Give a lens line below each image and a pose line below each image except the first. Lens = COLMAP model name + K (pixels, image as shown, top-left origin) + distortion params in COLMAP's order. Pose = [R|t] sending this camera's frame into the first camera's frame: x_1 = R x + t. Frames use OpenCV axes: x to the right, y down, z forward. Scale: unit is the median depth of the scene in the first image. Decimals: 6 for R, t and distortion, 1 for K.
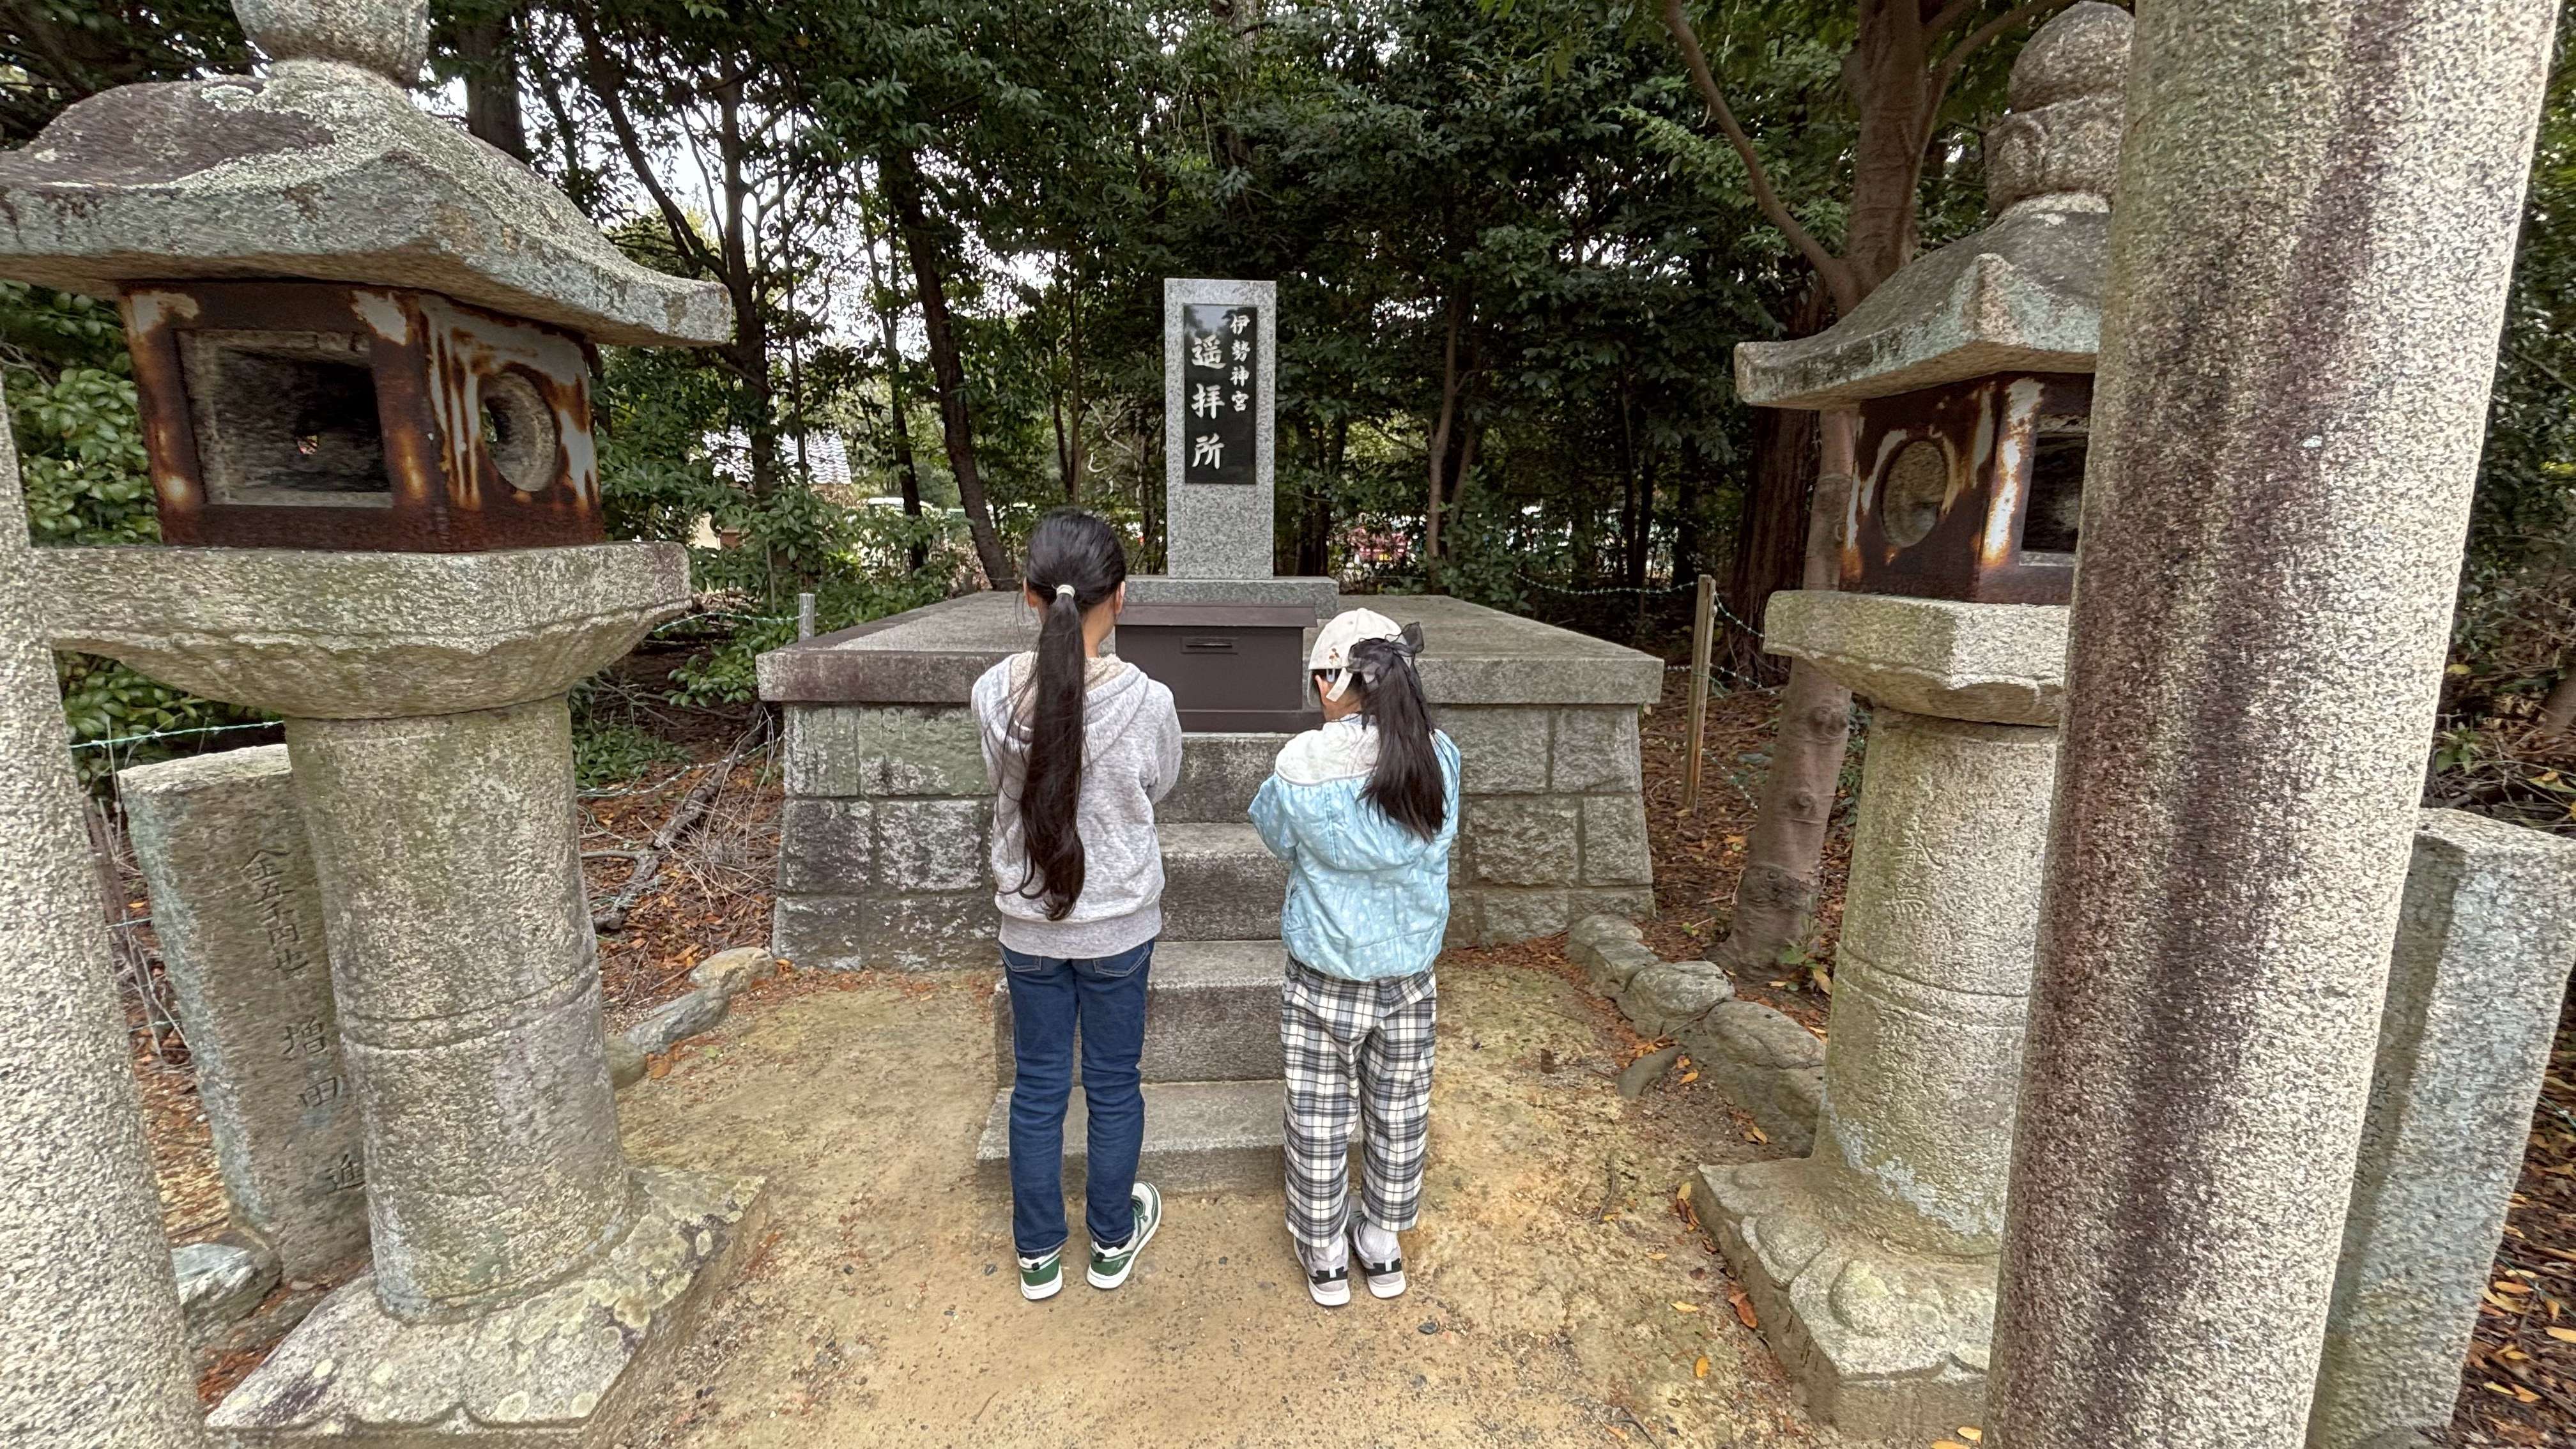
lens RADIAL K [[1044.5, 0, 1294.8], [0, 1044.5, 724.4], [0, 0, 1]] dist [0.009302, -0.000061]
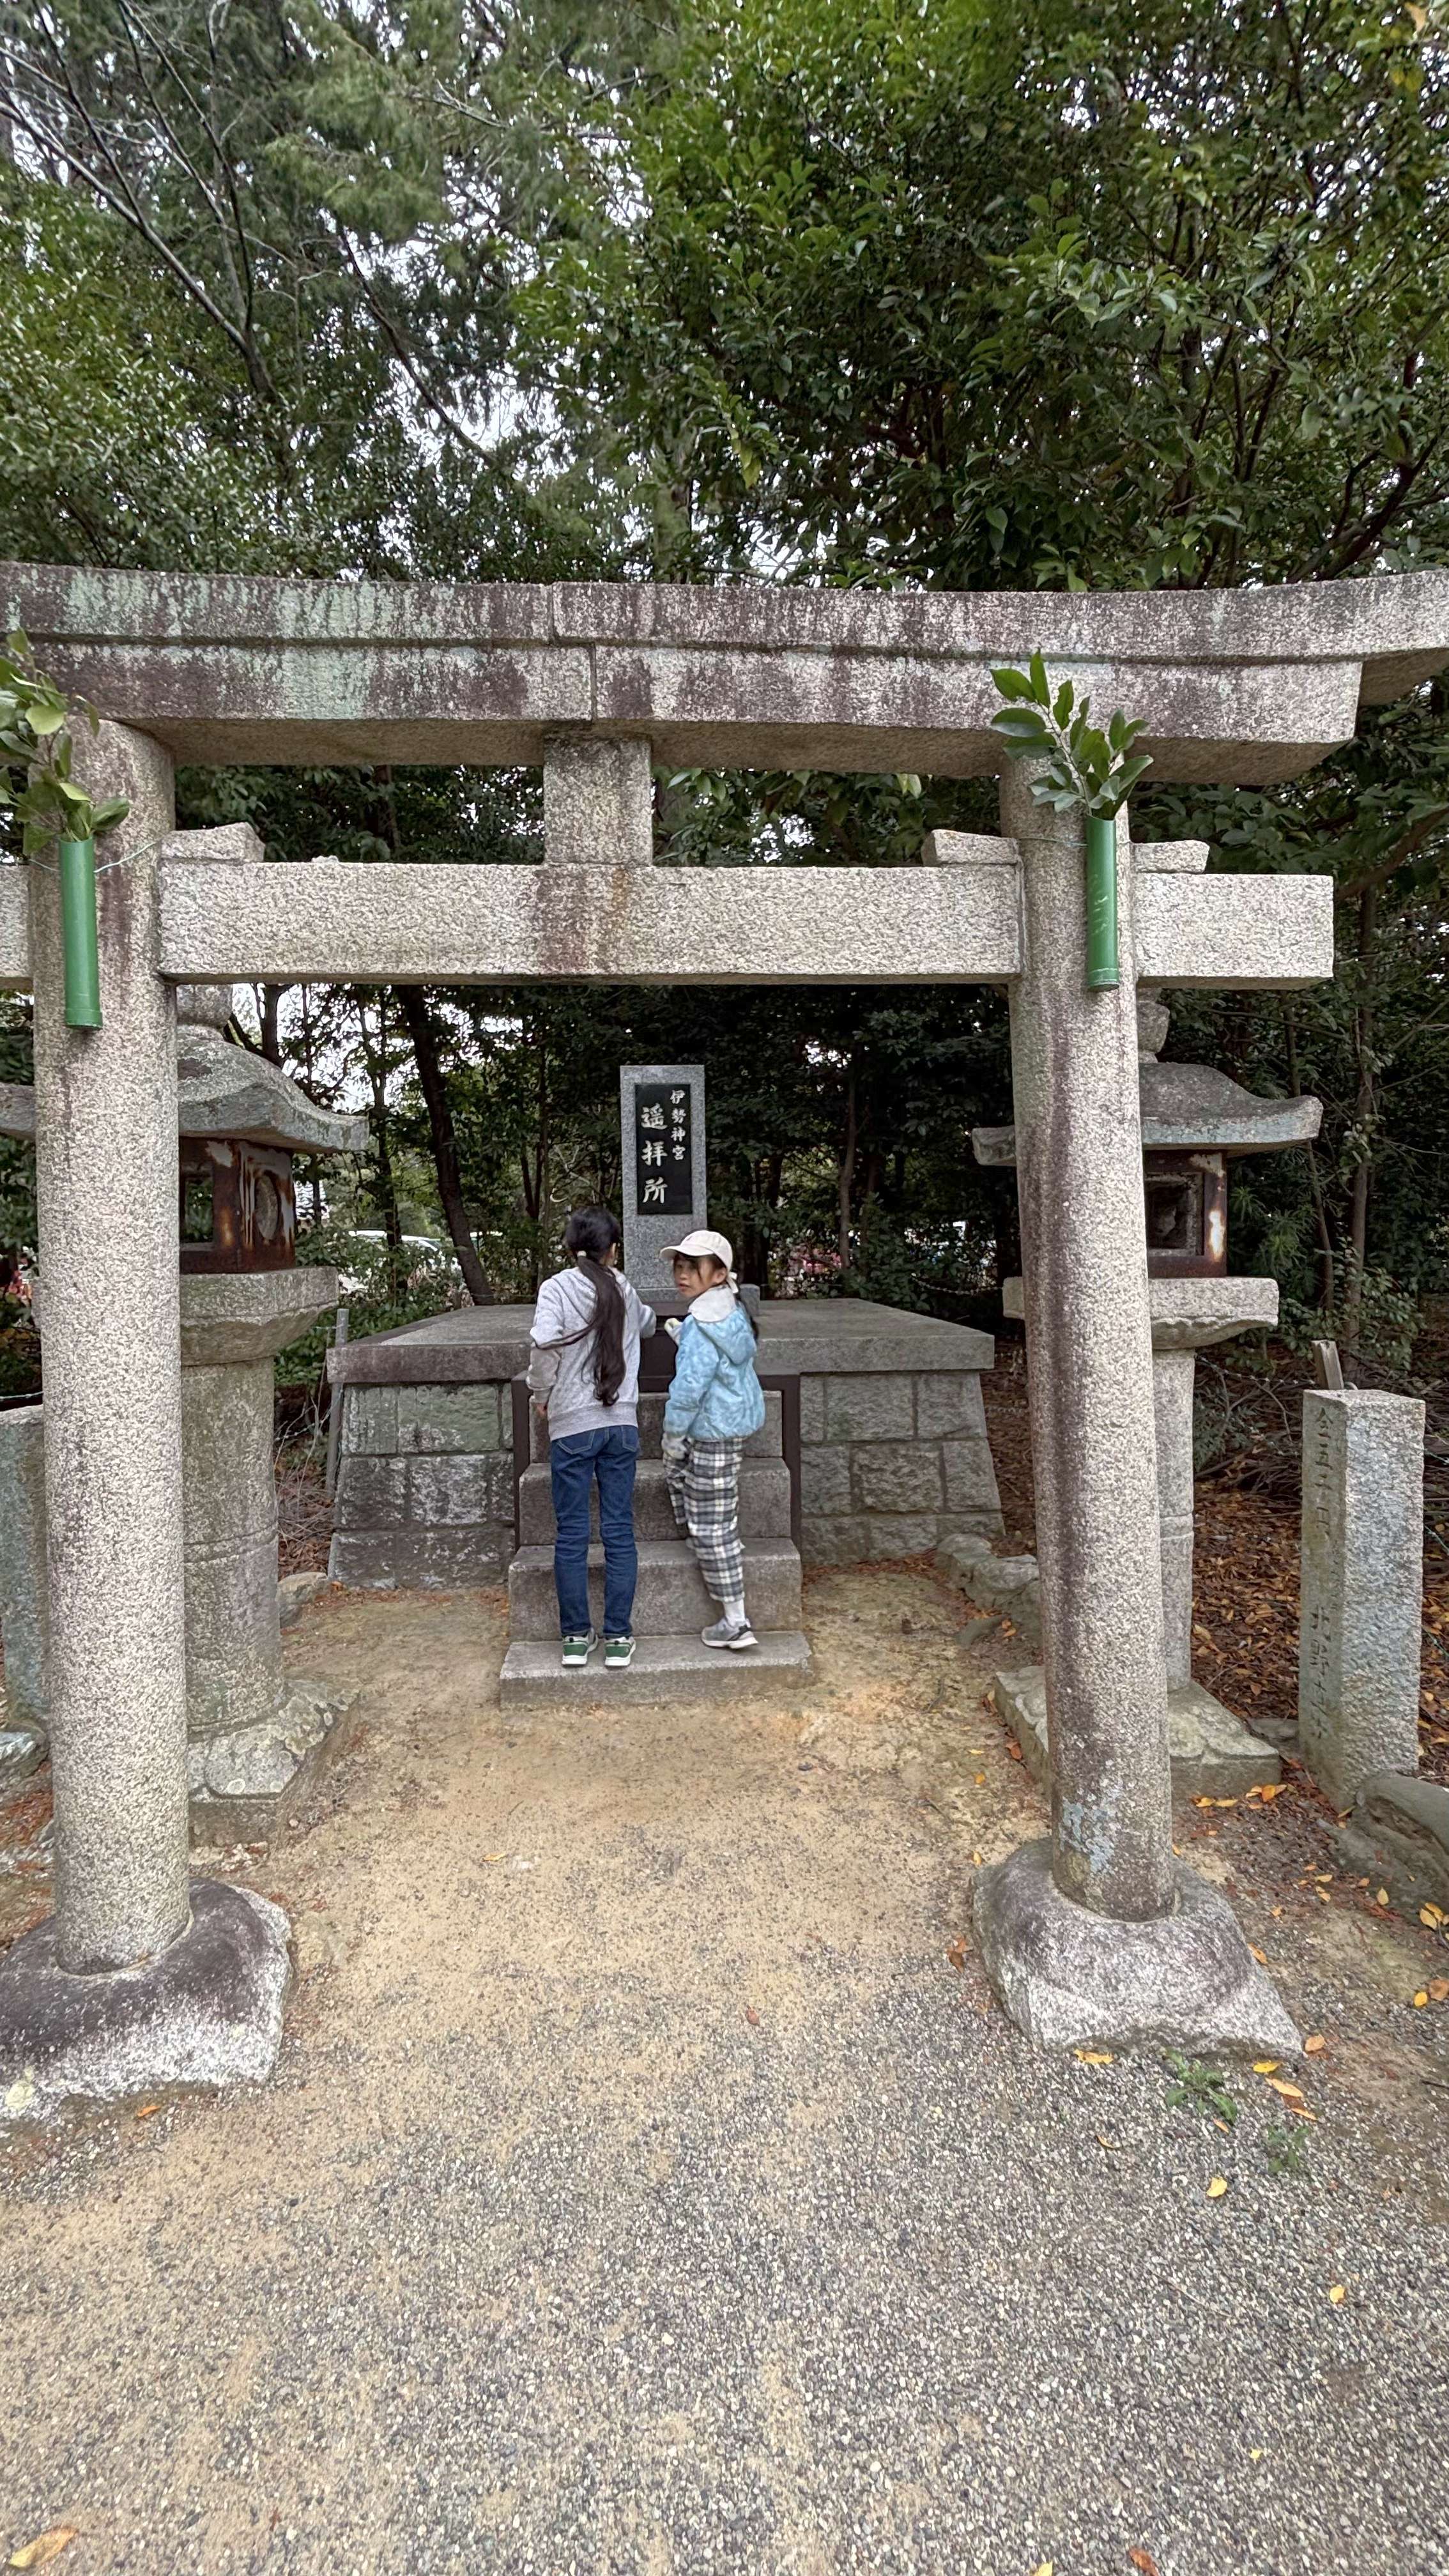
lens RADIAL K [[1044.5, 0, 724.5], [0, 1044.5, 1288.0], [0, 0, 1]] dist [0.009302, -0.000061]
pose [[0.999350, -0.027985, -0.022704, 0.039040], [0.024355, 0.988861, -0.146837, 0.066747], [0.026560, 0.146188, 0.988900, -0.347537]]
